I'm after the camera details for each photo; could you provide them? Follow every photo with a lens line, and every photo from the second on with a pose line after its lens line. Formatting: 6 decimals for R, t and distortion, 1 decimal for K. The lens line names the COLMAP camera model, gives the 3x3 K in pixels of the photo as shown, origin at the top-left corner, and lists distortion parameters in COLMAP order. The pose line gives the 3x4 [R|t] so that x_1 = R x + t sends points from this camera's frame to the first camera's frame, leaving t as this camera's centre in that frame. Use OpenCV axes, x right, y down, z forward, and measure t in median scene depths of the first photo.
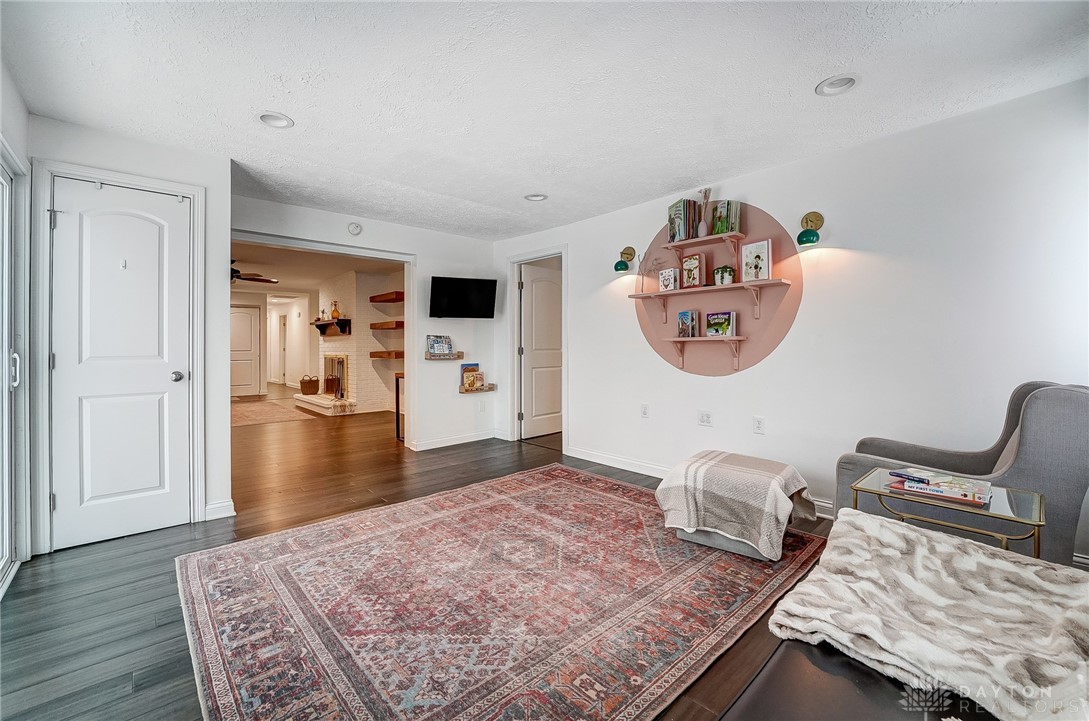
lens RADIAL K [[456.5, 0, 534.7], [0, 456.5, 349.8], [0, 0, 1]] dist [-0.021951, 0.000047]
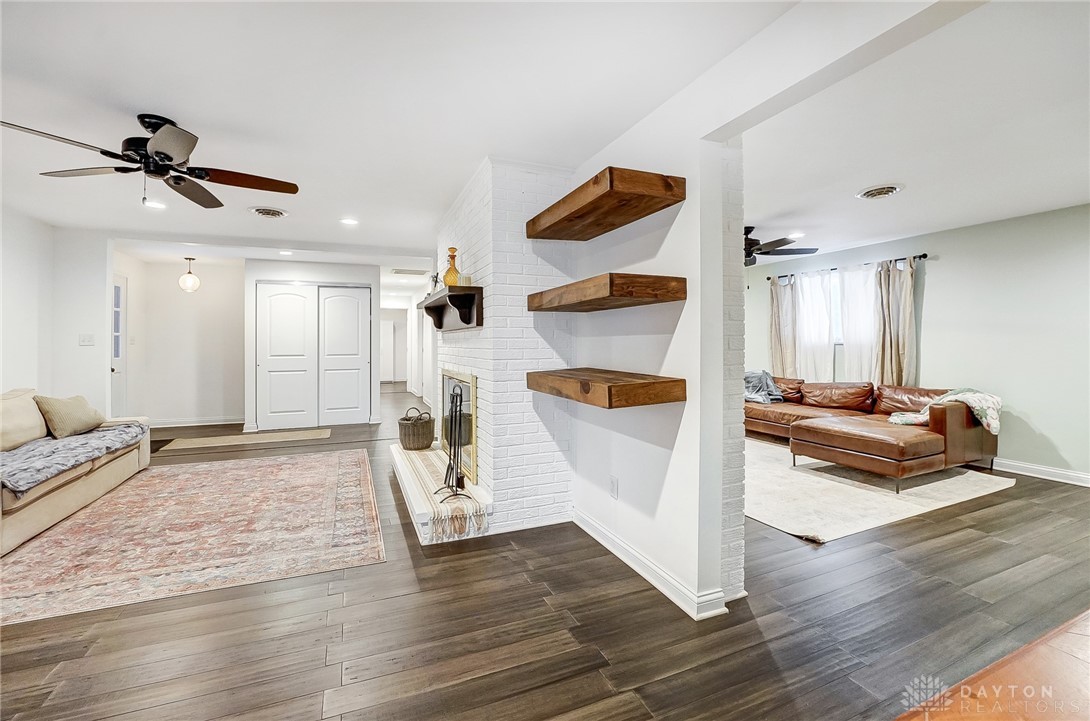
lens RADIAL K [[456.9, 0, 546.7], [0, 456.9, 341.6], [0, 0, 1]] dist [-0.027241, 0.000907]
pose [[0.947563, -0.003347, -0.319552, -0.214156], [0.000305, 0.999954, -0.009569, -0.015241], [0.319570, 0.008970, 0.947520, 0.611452]]
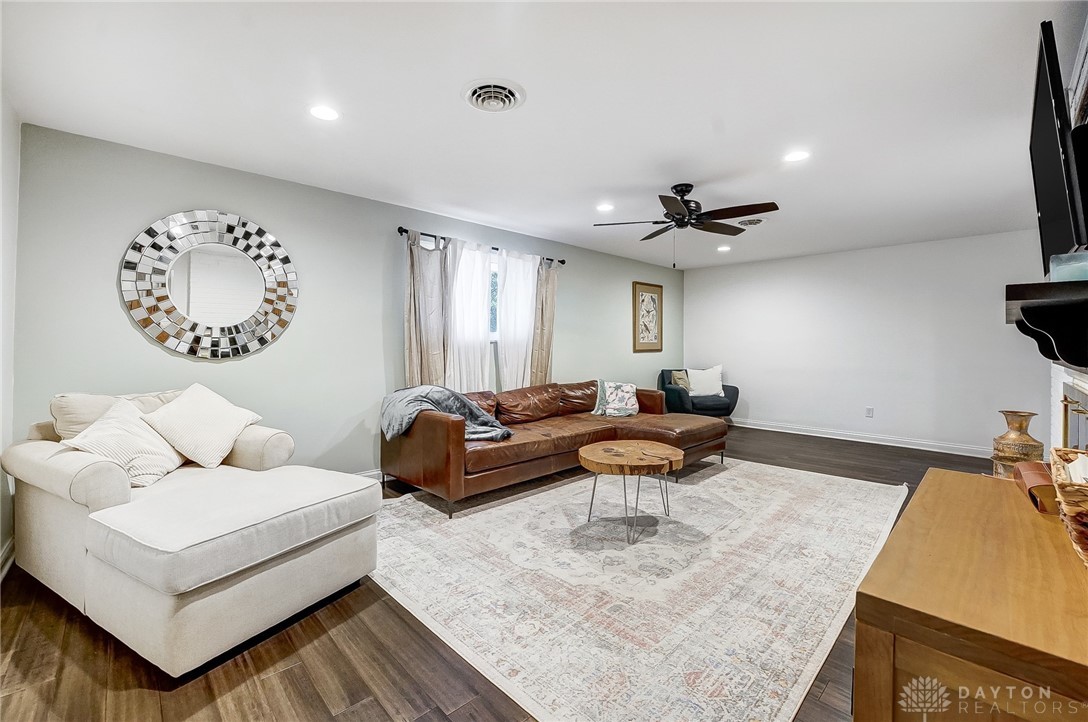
lens RADIAL K [[455.2, 0, 532.4], [0, 455.2, 335.2], [0, 0, 1]] dist [-0.028422, 0.000015]
pose [[-0.013999, 0.021071, 0.999680, -0.573259], [-0.002739, 0.999773, -0.021111, -0.014887], [-0.999898, -0.003034, -0.013938, 1.370461]]
